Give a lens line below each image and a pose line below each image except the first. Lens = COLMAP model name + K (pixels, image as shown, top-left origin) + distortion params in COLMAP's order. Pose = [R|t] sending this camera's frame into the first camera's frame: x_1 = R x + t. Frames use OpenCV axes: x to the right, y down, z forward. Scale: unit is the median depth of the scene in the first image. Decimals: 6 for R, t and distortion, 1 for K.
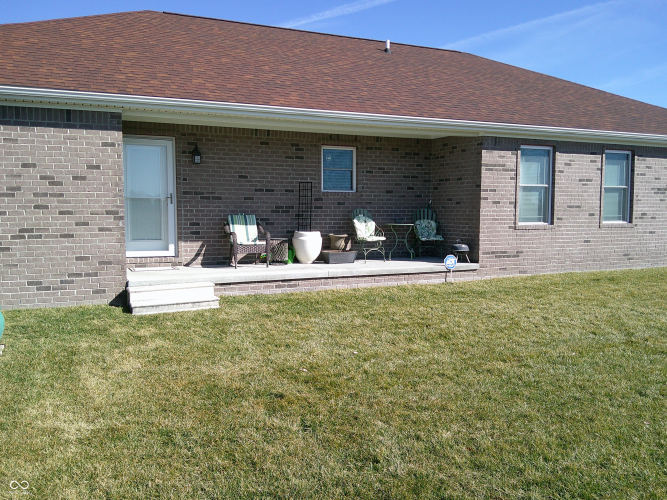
lens RADIAL K [[603.0, 0, 333.5], [0, 603.0, 250.0], [0, 0, 1]] dist [-0.010032, -0.014352]
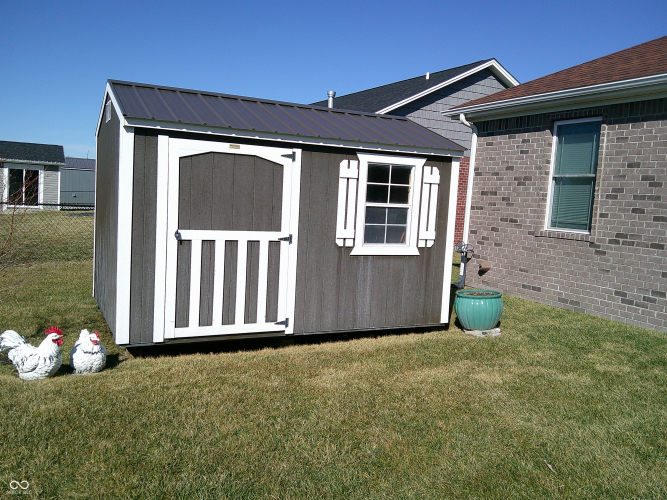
lens RADIAL K [[603.0, 0, 333.5], [0, 603.0, 250.0], [0, 0, 1]] dist [-0.010032, -0.014352]
pose [[0.045176, 0.092201, -0.994715, 0.386441], [-0.129735, 0.987841, 0.085672, -0.032199], [0.990519, 0.125179, 0.056588, 0.509988]]
